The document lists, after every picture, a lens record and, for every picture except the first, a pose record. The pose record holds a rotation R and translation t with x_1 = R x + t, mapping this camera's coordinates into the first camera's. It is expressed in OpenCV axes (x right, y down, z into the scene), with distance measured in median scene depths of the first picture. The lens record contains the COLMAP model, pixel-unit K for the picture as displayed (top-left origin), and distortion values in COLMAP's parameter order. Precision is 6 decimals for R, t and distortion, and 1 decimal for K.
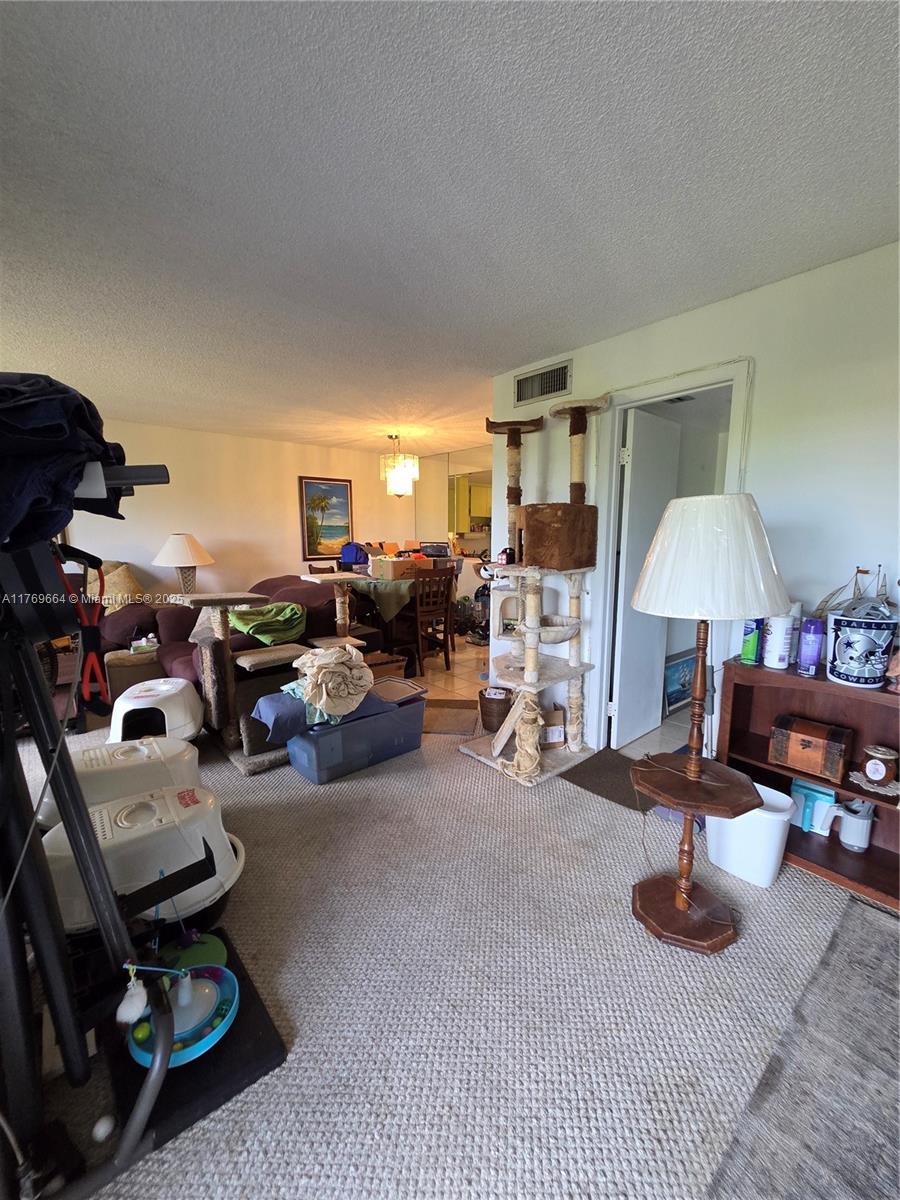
lens RADIAL K [[493.4, 0, 452.3], [0, 493.4, 607.7], [0, 0, 1]] dist [0.008388, 0.000345]
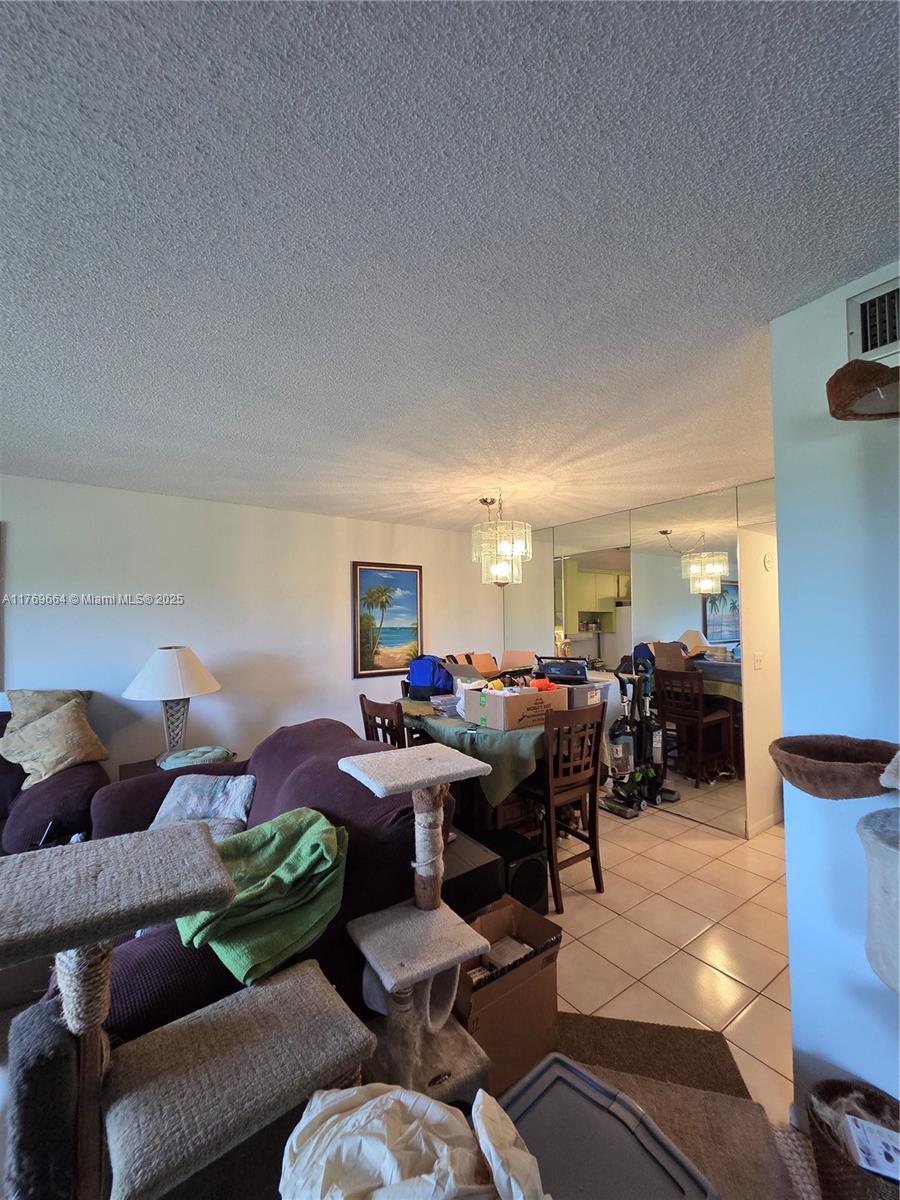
lens RADIAL K [[493.4, 0, 453.4], [0, 493.4, 607.3], [0, 0, 1]] dist [0.008388, 0.000345]
pose [[0.994857, -0.014895, -0.100189, -0.110018], [-0.003617, 0.983273, -0.182102, -0.082917], [0.101226, 0.181528, 0.978162, 0.384433]]
